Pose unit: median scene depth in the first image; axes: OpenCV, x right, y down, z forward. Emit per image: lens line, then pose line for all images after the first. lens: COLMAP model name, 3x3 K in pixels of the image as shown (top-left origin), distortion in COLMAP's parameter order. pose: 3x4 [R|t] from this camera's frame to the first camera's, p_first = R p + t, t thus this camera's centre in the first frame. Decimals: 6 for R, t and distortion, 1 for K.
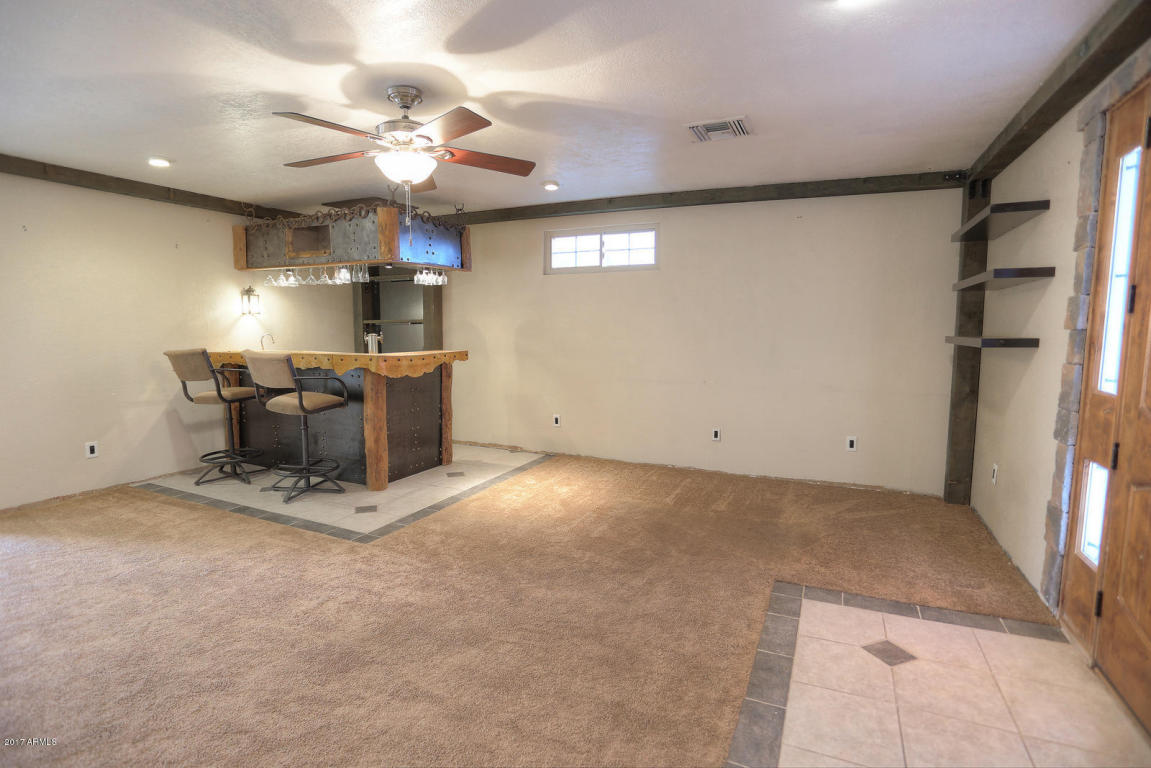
lens RADIAL K [[567.6, 0, 576.4], [0, 567.6, 386.9], [0, 0, 1]] dist [-0.067129, 0.028057]
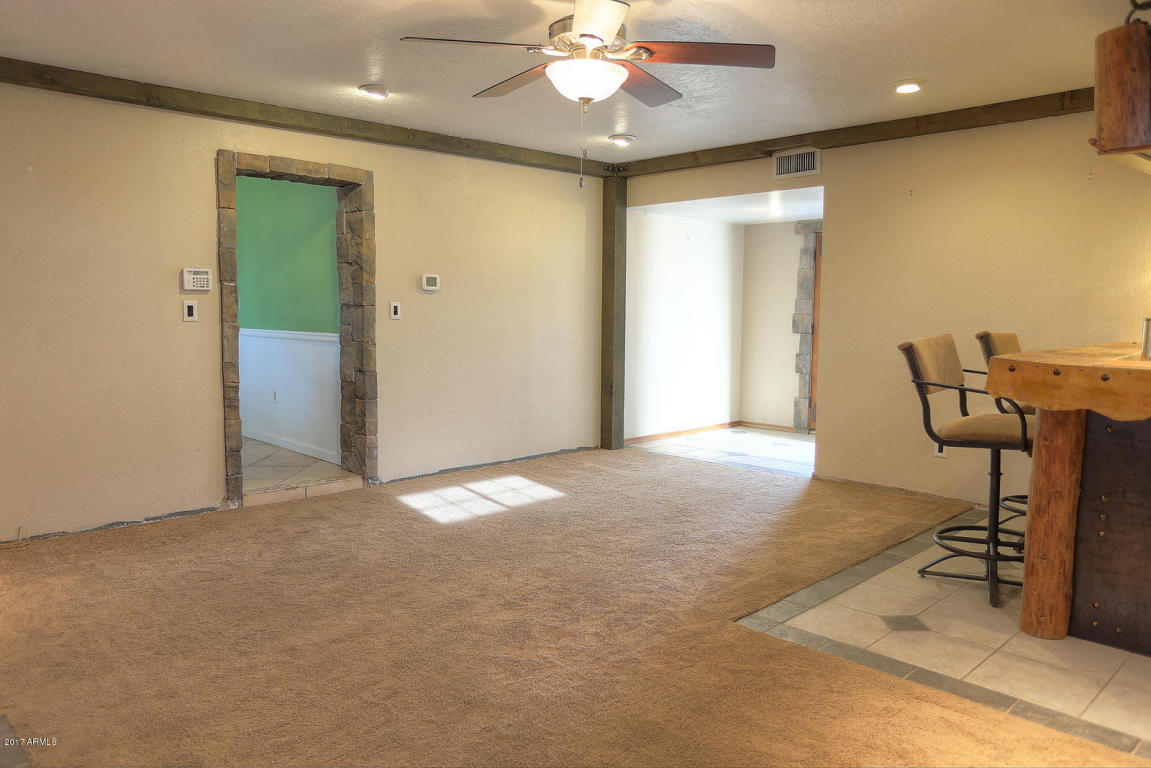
lens RADIAL K [[828.3, 0, 572.9], [0, 828.3, 382.9], [0, 0, 1]] dist [-0.000725, 0.004811]
pose [[-0.349489, 0.088807, -0.932722, 0.535738], [-0.112023, 0.984396, 0.135701, -0.102389], [0.930219, 0.151912, -0.334088, 1.005596]]
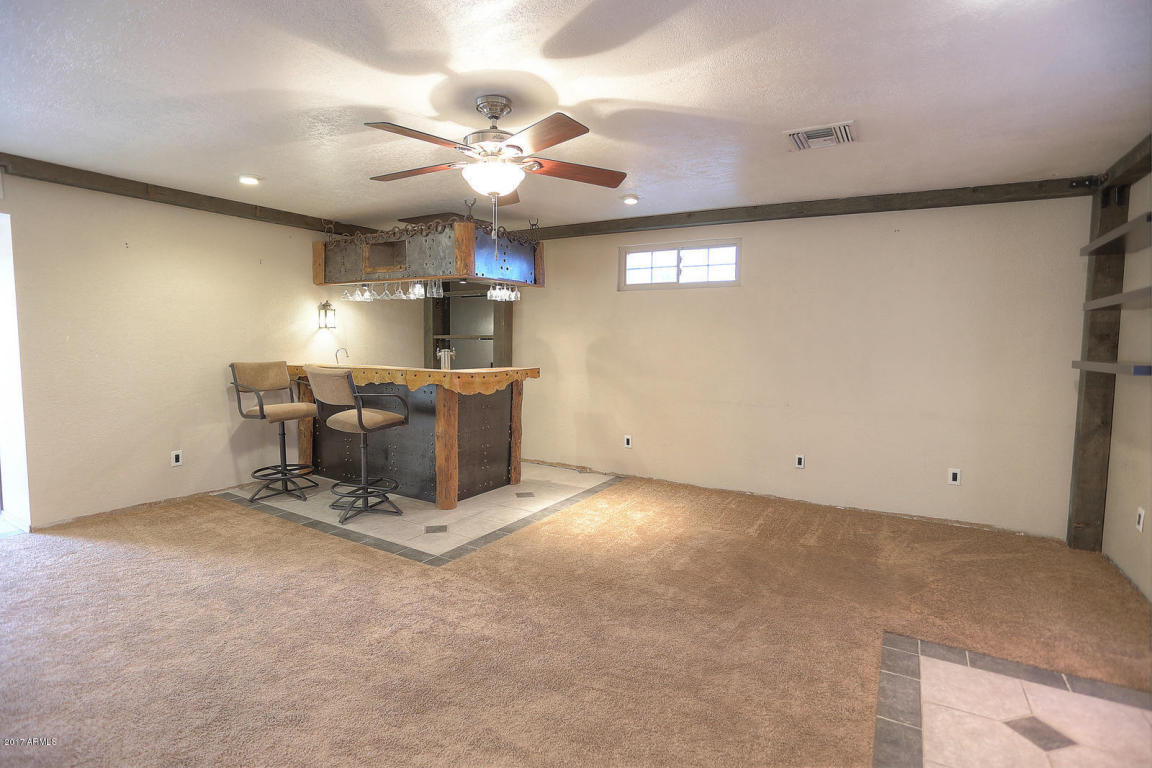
lens RADIAL K [[568.1, 0, 576.5], [0, 568.1, 386.0], [0, 0, 1]] dist [-0.067129, 0.028057]
pose [[0.994839, 0.018578, -0.099754, -0.041715], [-0.021588, 0.999341, -0.029177, -0.007981], [0.099146, 0.031180, 0.994584, 0.043795]]
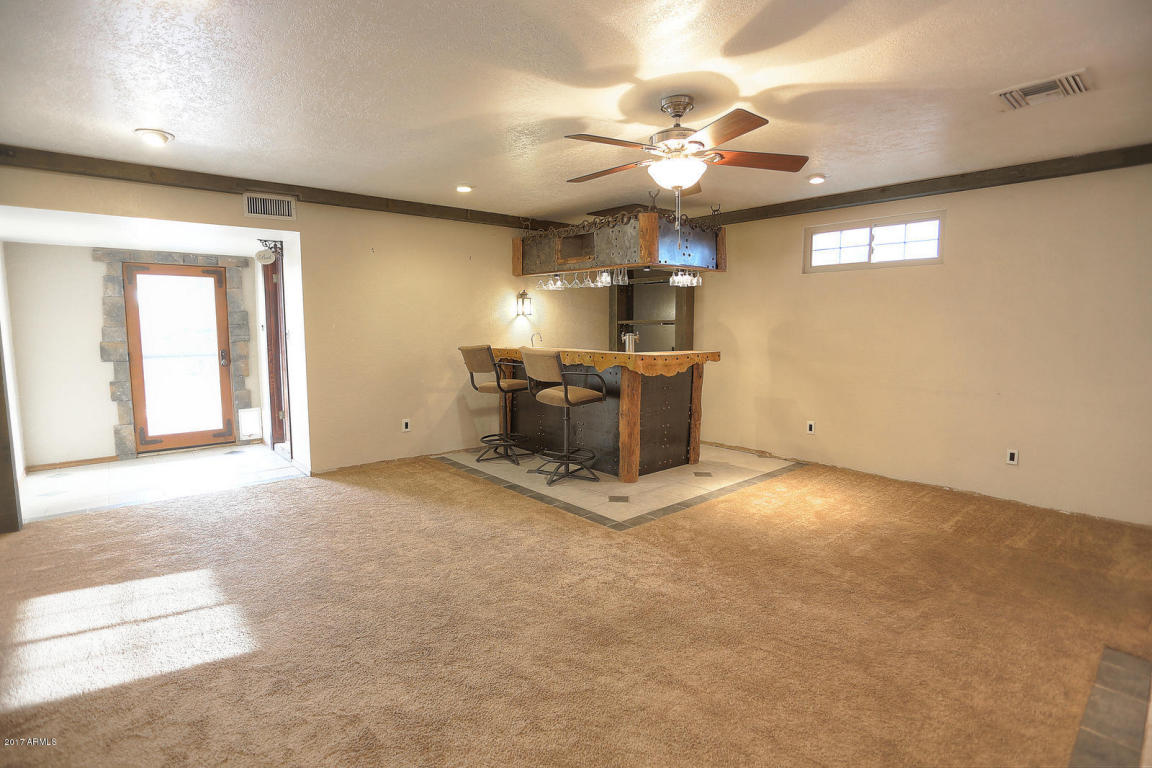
lens RADIAL K [[568.1, 0, 574.9], [0, 568.1, 384.9], [0, 0, 1]] dist [-0.067129, 0.028057]
pose [[0.913472, 0.040883, -0.404843, -0.027628], [-0.042969, 0.999069, 0.003937, 0.002451], [0.404627, 0.013800, 0.914378, -0.017624]]
